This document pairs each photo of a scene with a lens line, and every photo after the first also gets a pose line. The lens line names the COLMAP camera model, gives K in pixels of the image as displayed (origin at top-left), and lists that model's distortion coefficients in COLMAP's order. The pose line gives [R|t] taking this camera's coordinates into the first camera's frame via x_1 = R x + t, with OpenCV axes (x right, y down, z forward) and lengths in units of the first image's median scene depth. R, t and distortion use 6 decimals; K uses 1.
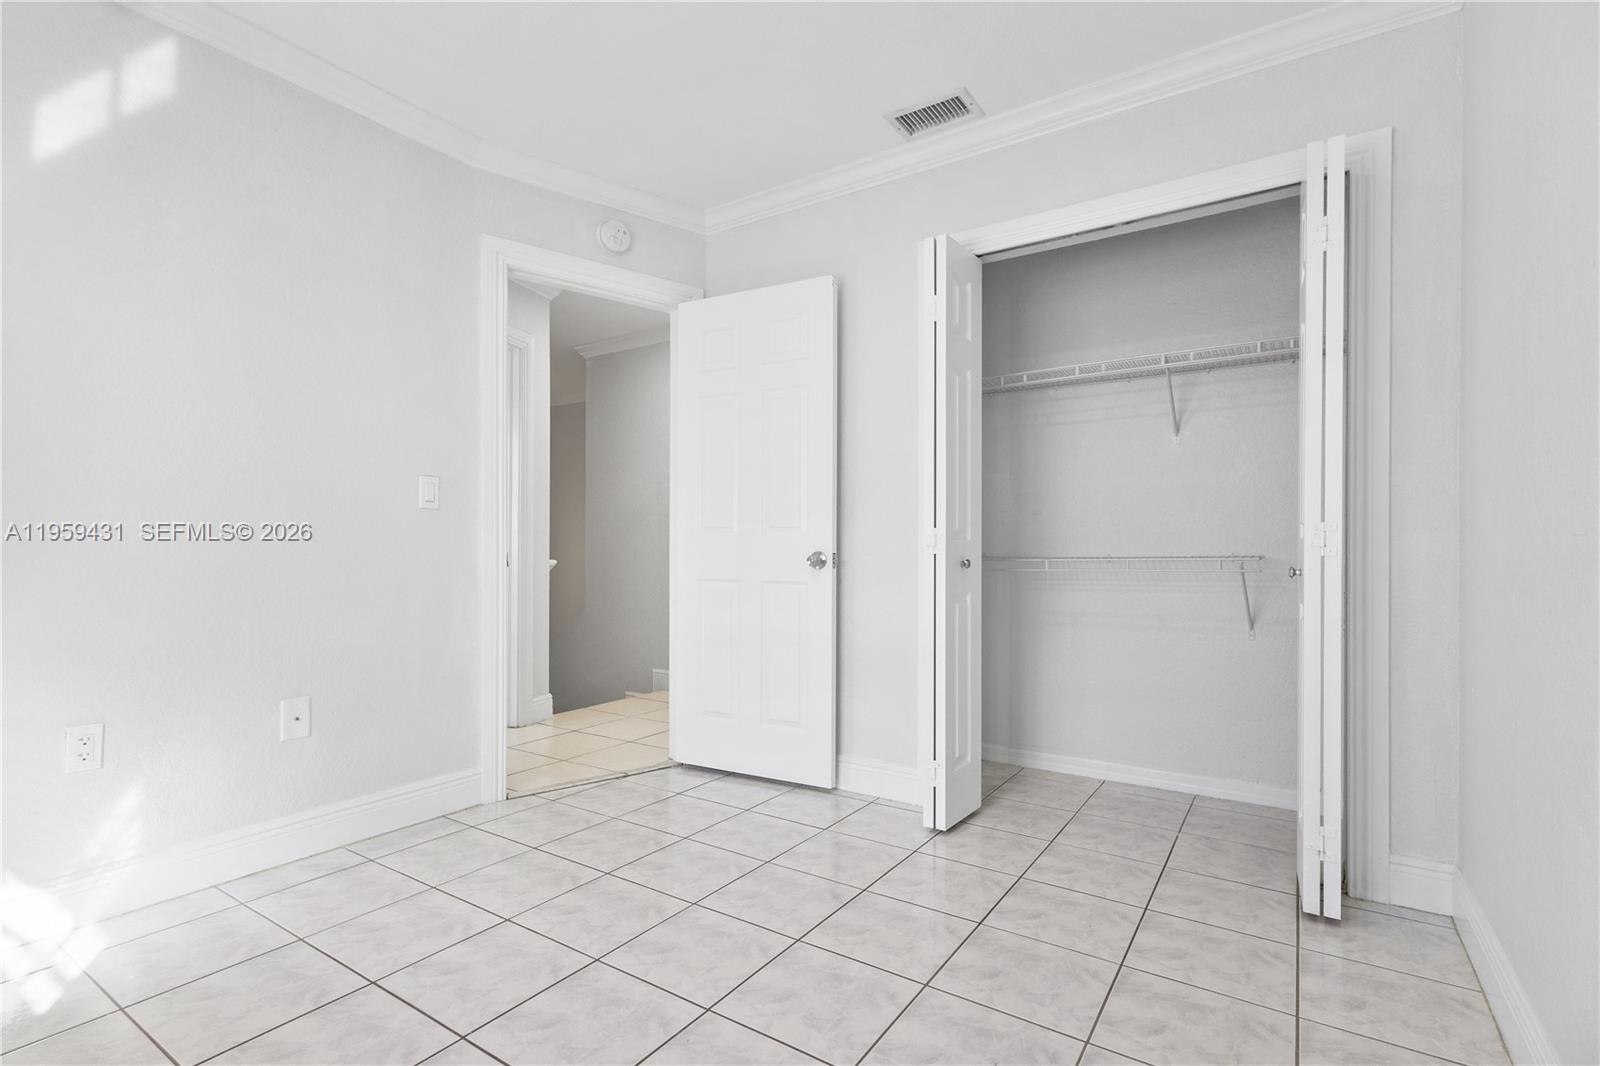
lens RADIAL K [[756.1, 0, 801.7], [0, 756.1, 540.5], [0, 0, 1]] dist [0.009390, 0.000620]
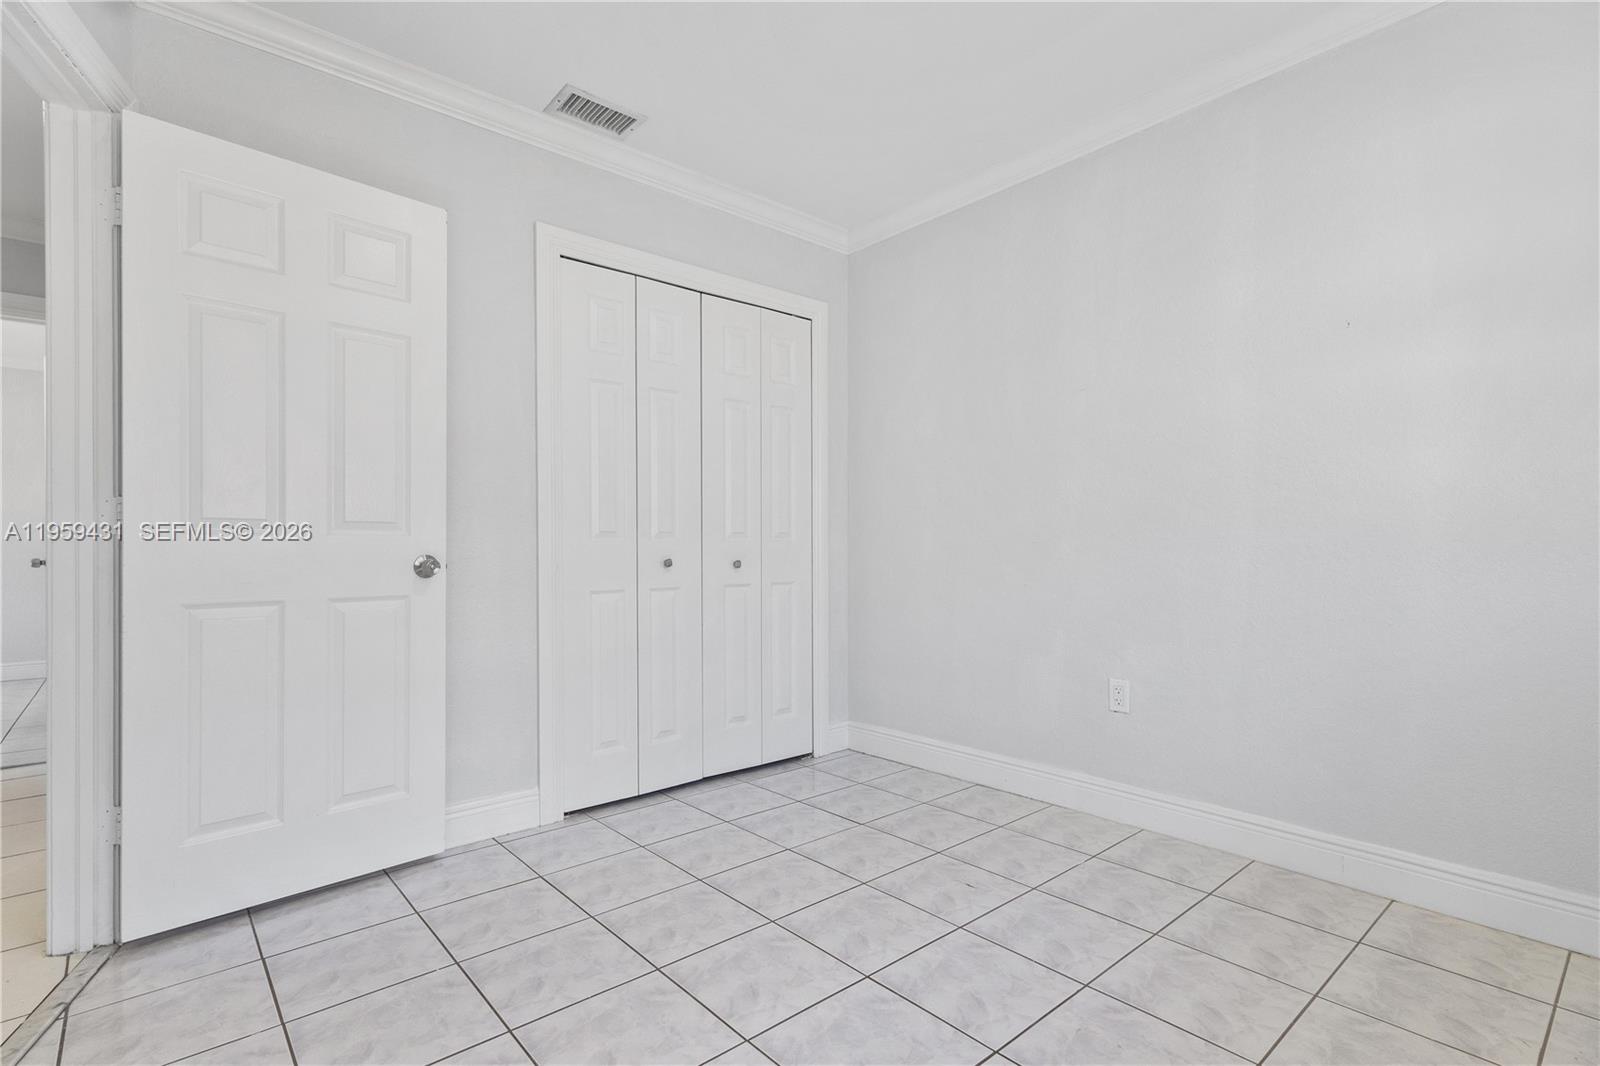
lens RADIAL K [[756.1, 0, 801.7], [0, 756.1, 540.5], [0, 0, 1]] dist [0.009390, 0.000620]
pose [[0.267401, 0.007976, 0.963552, -0.593064], [-0.004201, 0.999966, -0.007112, 0.003112], [-0.963576, -0.002146, 0.267426, 0.396527]]
